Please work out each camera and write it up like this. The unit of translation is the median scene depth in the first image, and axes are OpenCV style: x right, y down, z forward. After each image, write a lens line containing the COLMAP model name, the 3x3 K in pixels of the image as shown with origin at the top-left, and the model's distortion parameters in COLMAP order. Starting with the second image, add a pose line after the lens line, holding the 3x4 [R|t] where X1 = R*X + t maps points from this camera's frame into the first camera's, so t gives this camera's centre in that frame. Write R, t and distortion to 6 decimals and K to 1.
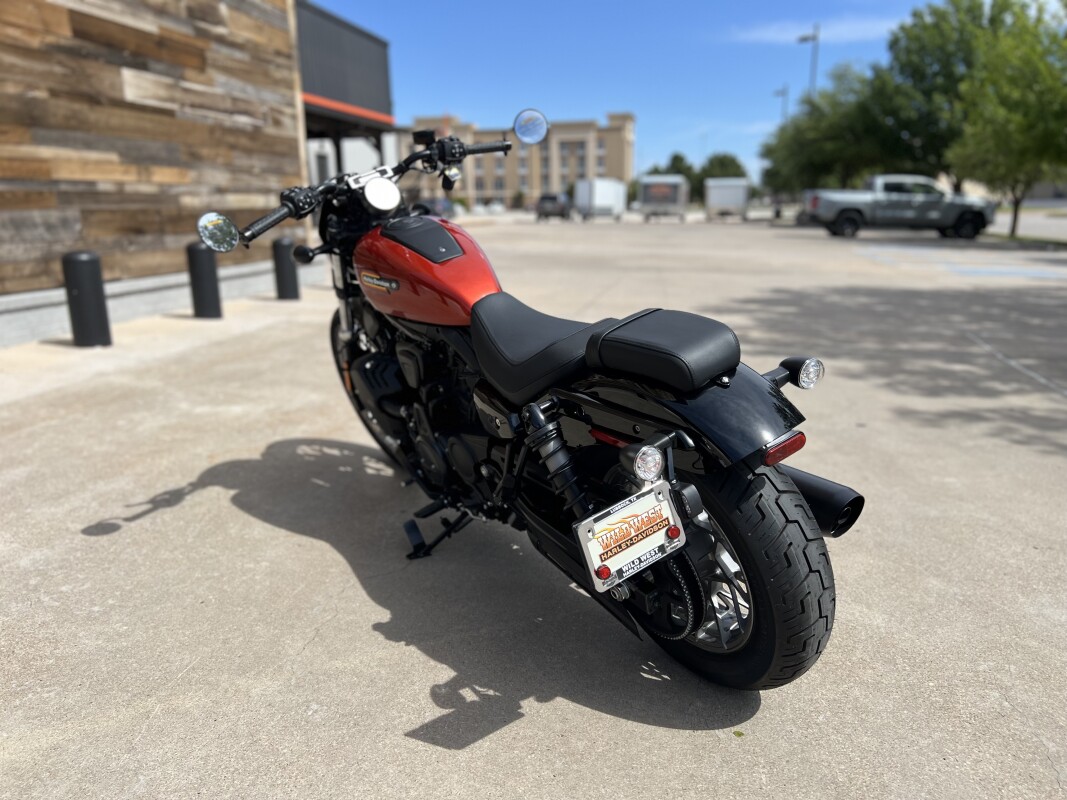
lens RADIAL K [[811.0, 0, 536.8], [0, 811.0, 408.0], [0, 0, 1]] dist [0.042247, -0.043829]
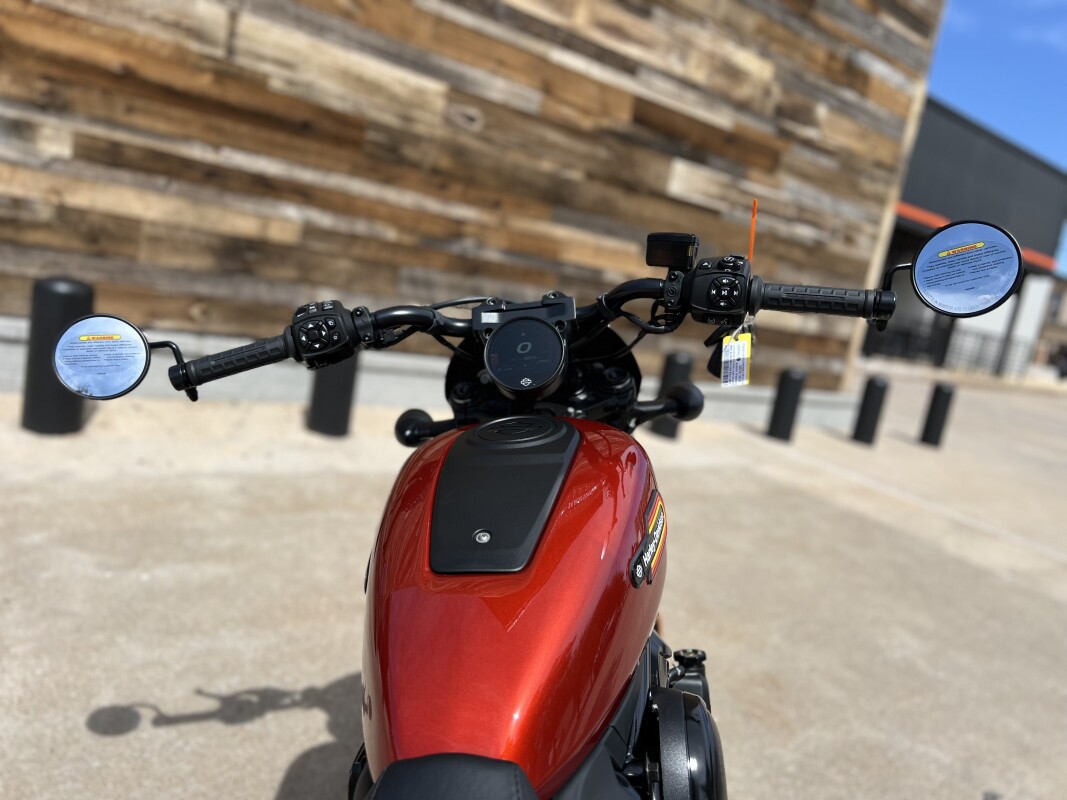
lens RADIAL K [[811.0, 0, 536.8], [0, 811.0, 408.0], [0, 0, 1]] dist [0.042247, -0.043829]
pose [[0.732289, 0.263858, -0.627799, 0.037841], [-0.345649, 0.938323, -0.008810, -0.089549], [0.586753, 0.223449, 0.778326, 0.255949]]
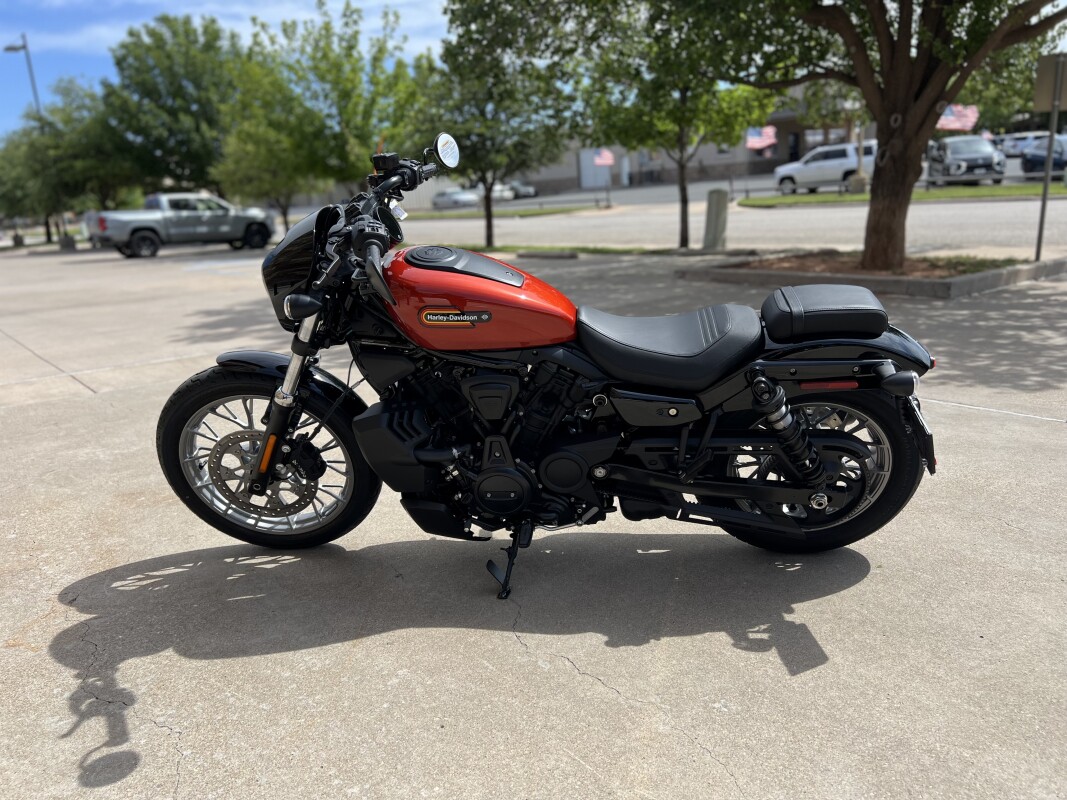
lens RADIAL K [[811.9, 0, 540.5], [0, 811.9, 401.5], [0, 0, 1]] dist [0.040913, -0.040828]
pose [[0.636071, -0.233446, 0.735470, -0.302185], [0.253010, 0.963542, 0.087023, -0.042781], [-0.728971, 0.130728, 0.671946, 0.114554]]
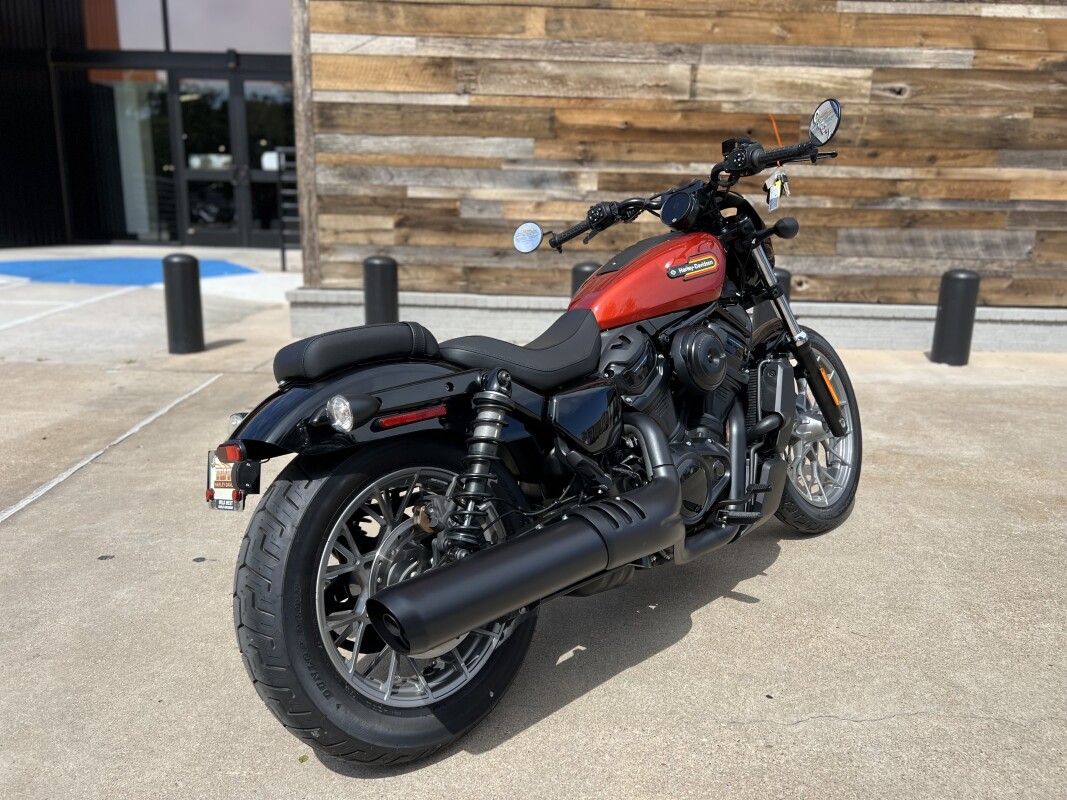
lens RADIAL K [[811.0, 0, 536.8], [0, 811.0, 408.0], [0, 0, 1]] dist [0.042247, -0.043829]
pose [[0.182518, 0.234558, -0.954814, 0.299772], [-0.261086, 0.947824, 0.182933, -0.064746], [0.947904, 0.215900, 0.234234, 0.251751]]
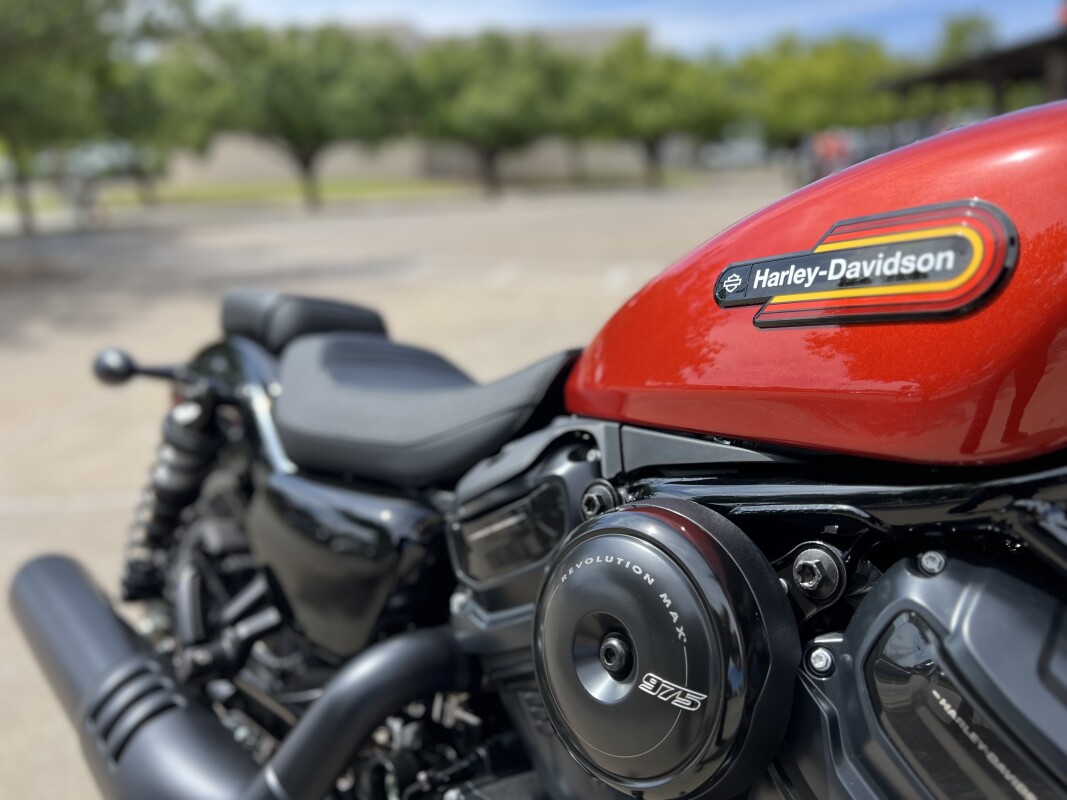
lens RADIAL K [[811.0, 0, 536.8], [0, 811.0, 408.0], [0, 0, 1]] dist [0.042247, -0.043829]
pose [[-0.989736, 0.079029, -0.119065, 0.006170], [0.008869, 0.865534, 0.500772, -0.101371], [0.142631, 0.494576, -0.857351, 0.445281]]
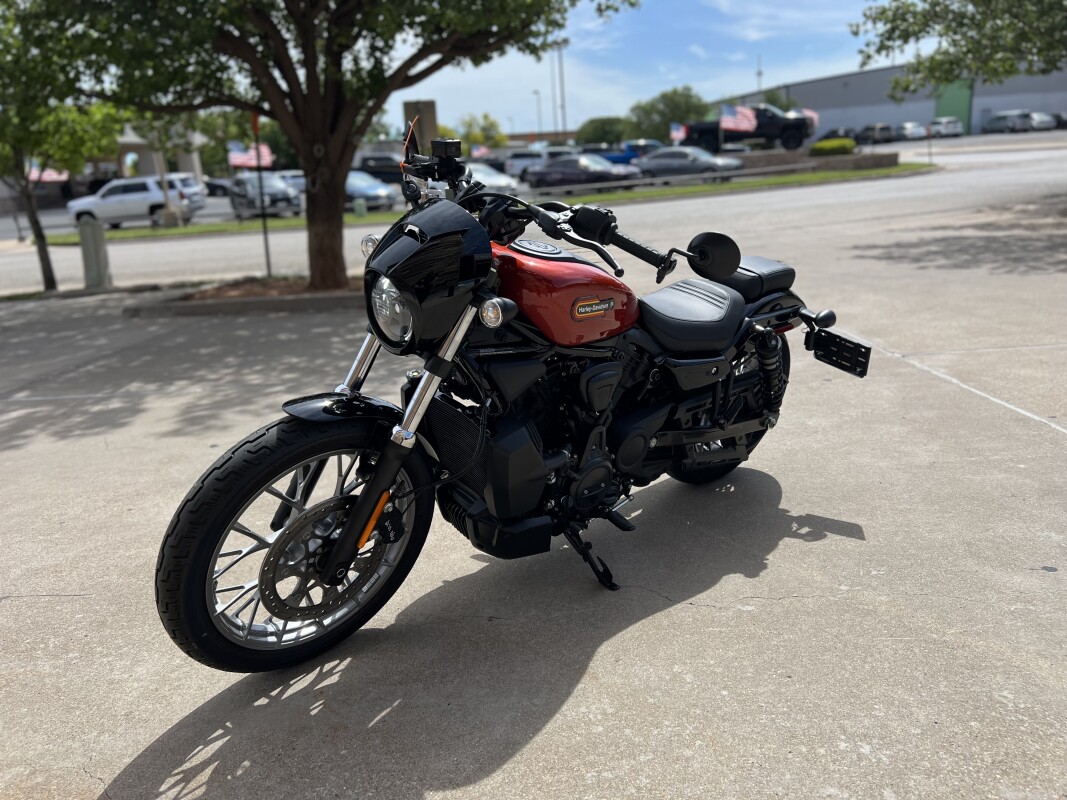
lens RADIAL K [[811.0, 0, 536.8], [0, 811.0, 408.0], [0, 0, 1]] dist [0.042247, -0.043829]
pose [[-0.142676, -0.263387, 0.954081, -0.385896], [0.314817, 0.901806, 0.296034, -0.122862], [-0.938368, 0.342598, -0.045748, 0.411175]]
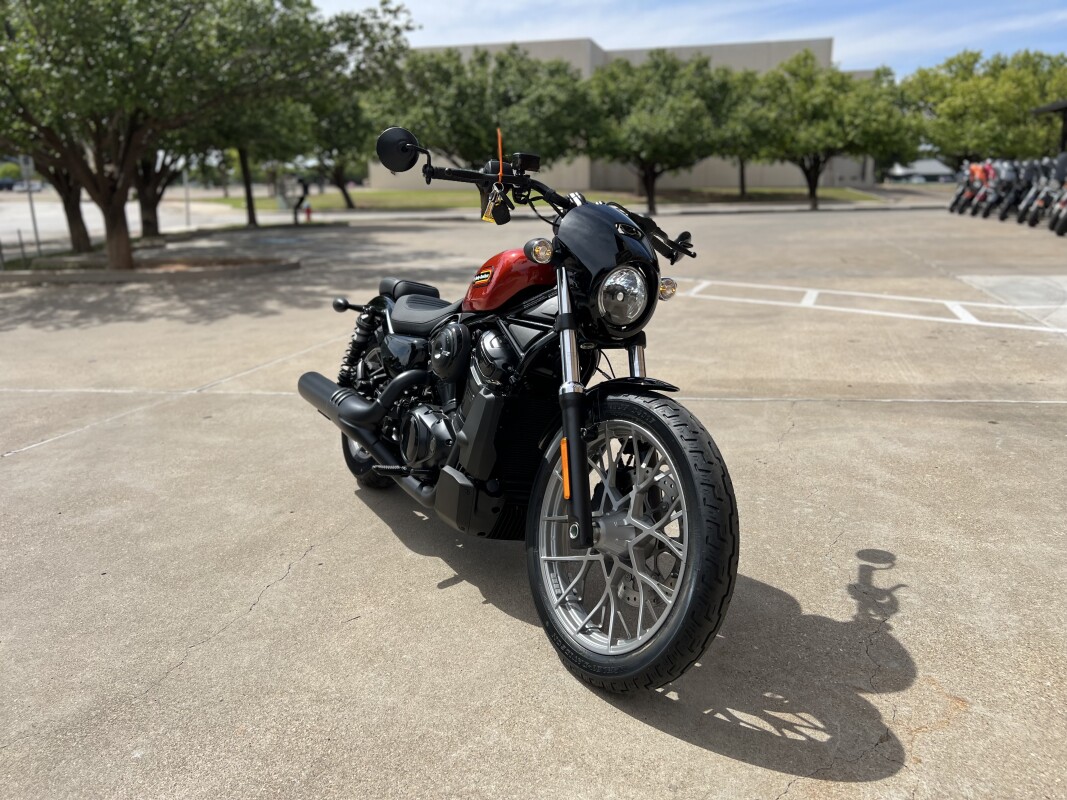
lens RADIAL K [[804.5, 0, 546.2], [0, 804.5, 400.3], [0, 0, 1]] dist [0.041322, -0.040637]
pose [[-0.997977, 0.004457, 0.063418, -0.083899], [0.034620, 0.874762, 0.483315, -0.207018], [-0.053322, 0.484533, -0.873146, 0.739643]]
